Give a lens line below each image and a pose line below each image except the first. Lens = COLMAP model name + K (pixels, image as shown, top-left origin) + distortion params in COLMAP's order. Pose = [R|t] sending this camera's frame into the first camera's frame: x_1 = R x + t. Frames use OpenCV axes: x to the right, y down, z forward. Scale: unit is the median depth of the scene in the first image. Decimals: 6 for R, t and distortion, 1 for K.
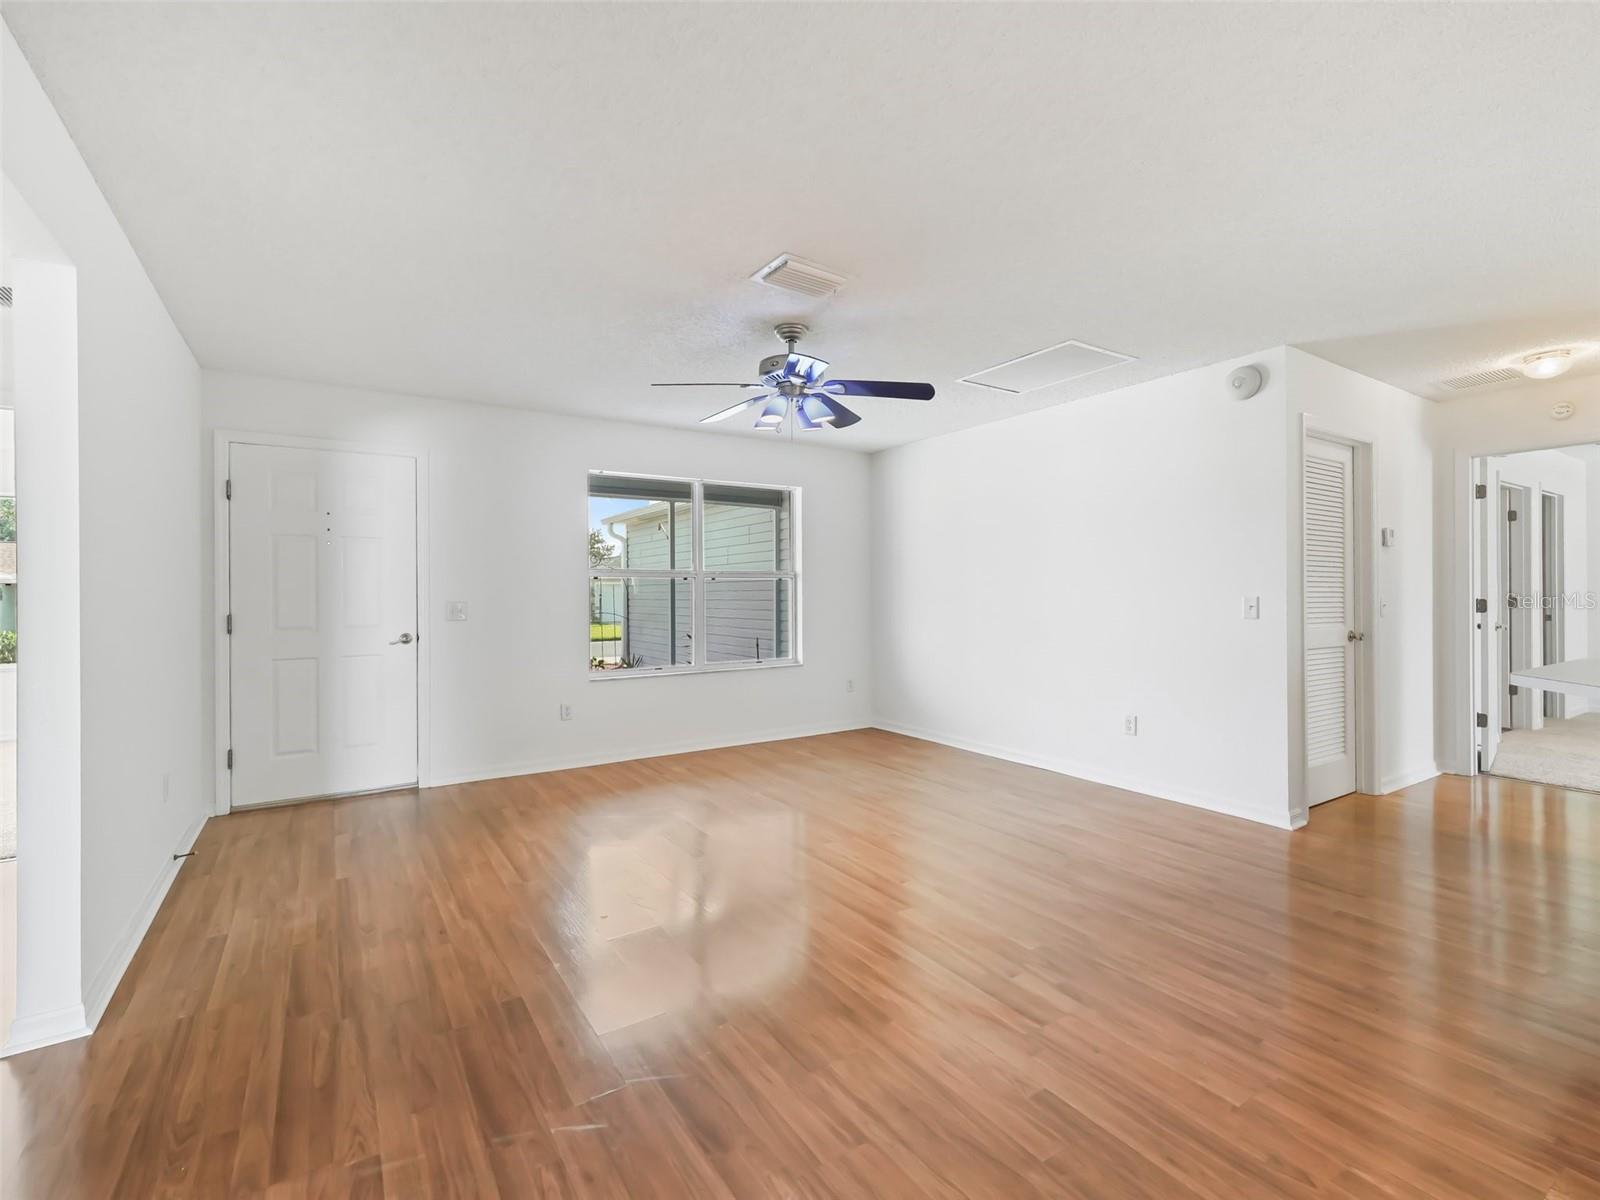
lens RADIAL K [[725.1, 0, 807.3], [0, 725.1, 595.8], [0, 0, 1]] dist [0.002983, 0.000348]
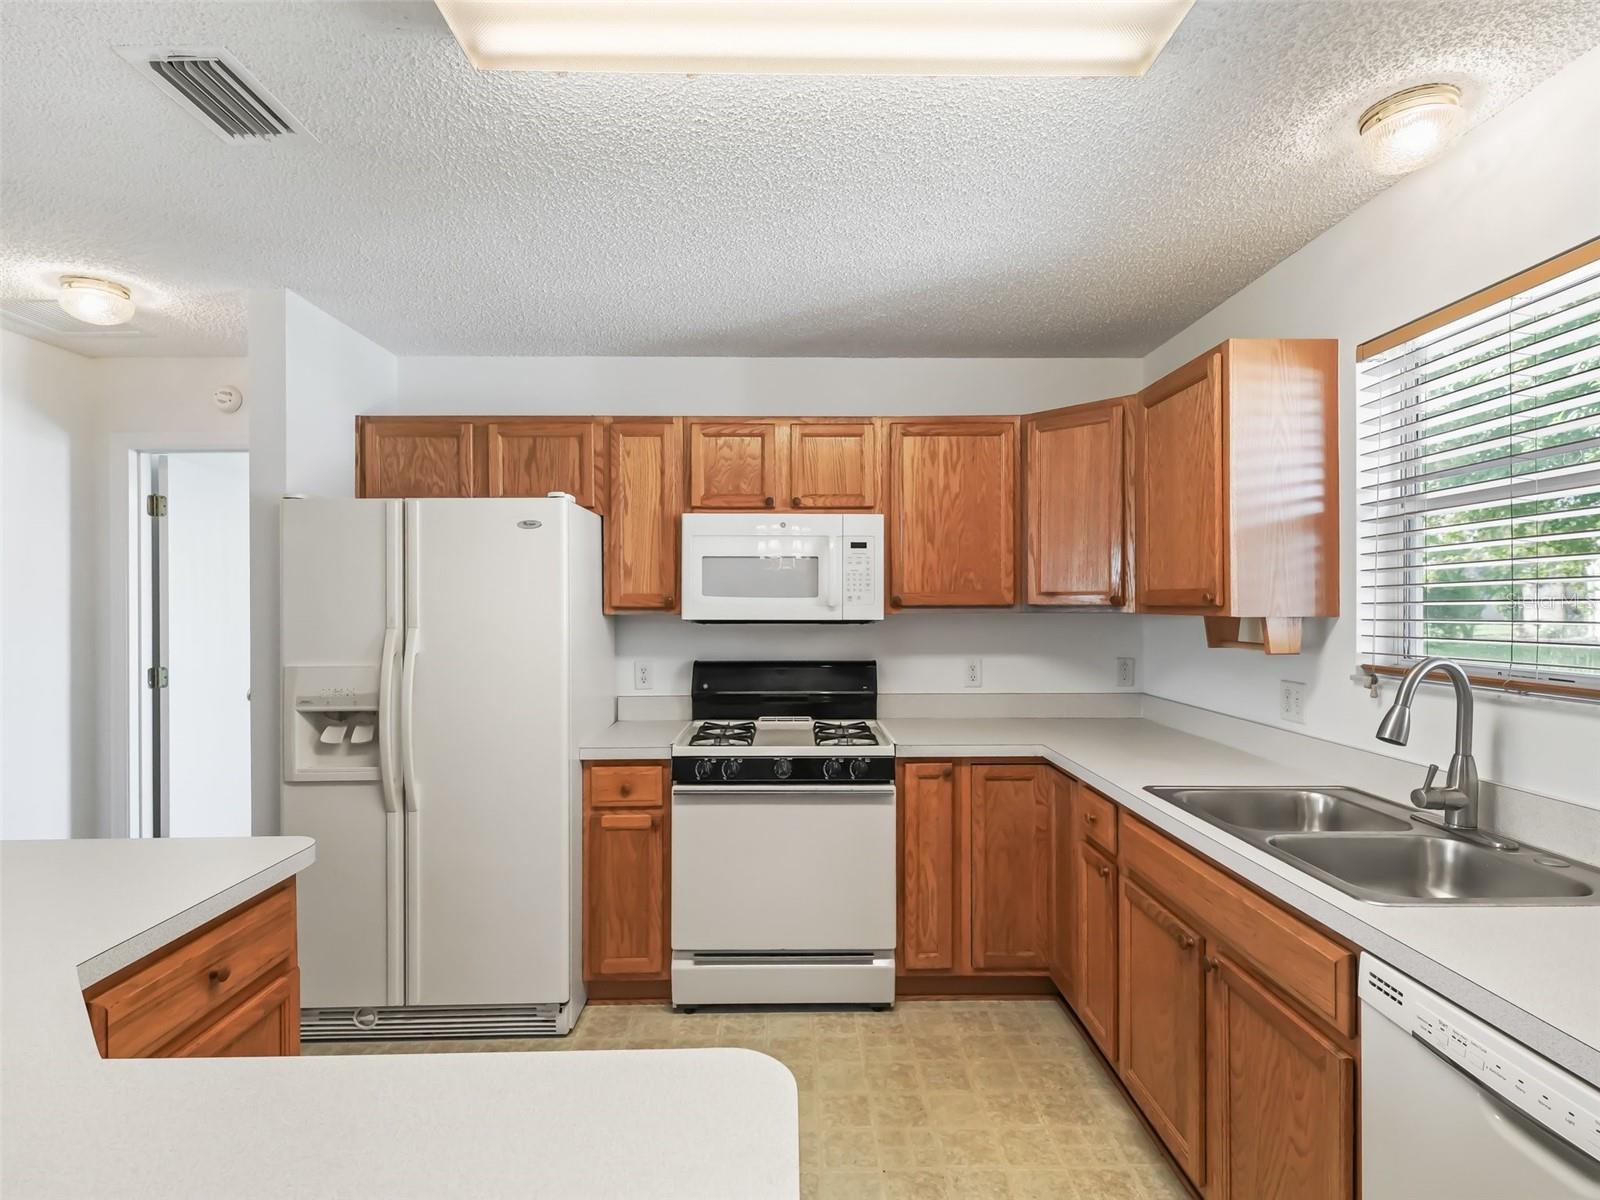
lens RADIAL K [[804.0, 0, 791.9], [0, 804.0, 593.8], [0, 0, 1]] dist [0.002529, -0.000014]
pose [[0.546144, 0.007663, 0.837656, 0.776569], [0.010767, 0.999811, -0.016166, -0.055809], [-0.837622, 0.017848, 0.545959, 0.149617]]
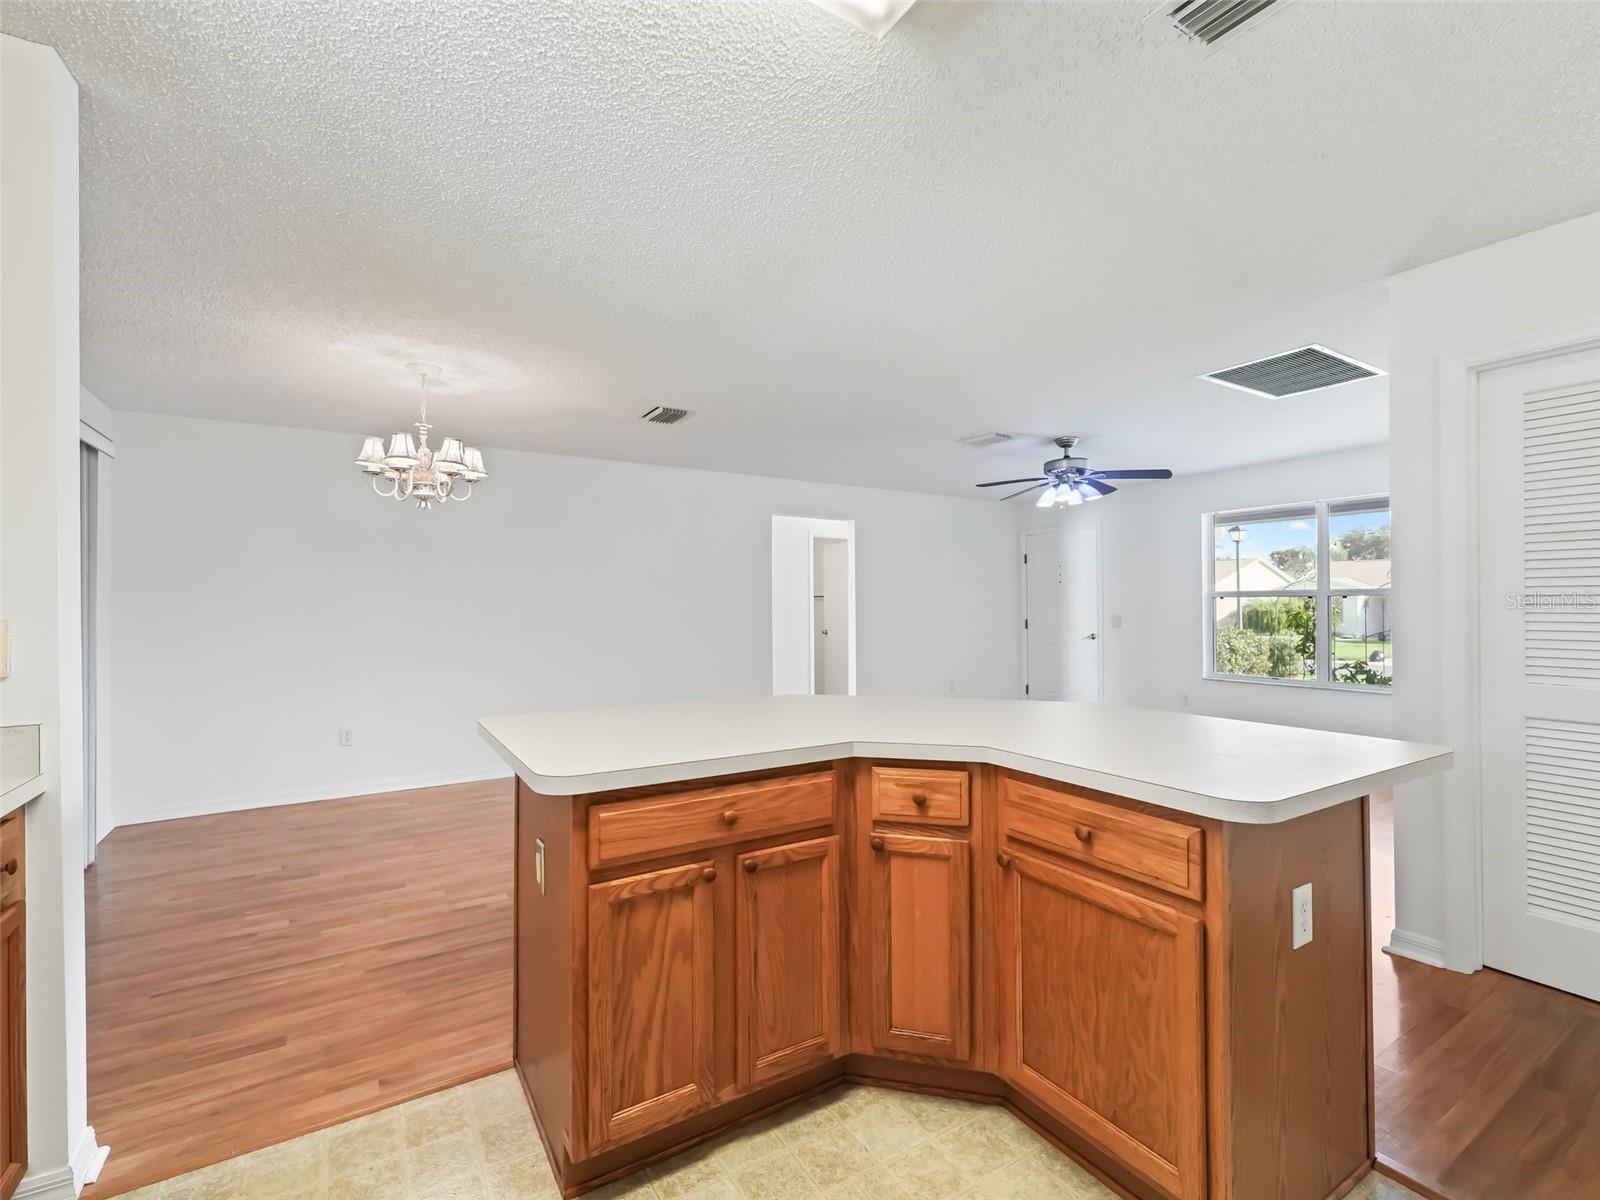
lens RADIAL K [[728.6, 0, 793.0], [0, 728.6, 576.9], [0, 0, 1]] dist [0.005162, -0.000028]
pose [[-0.029673, -0.035051, -0.998945, 1.364910], [-0.003596, 0.999382, -0.034959, -0.020411], [0.999553, 0.002555, -0.029781, 0.422203]]
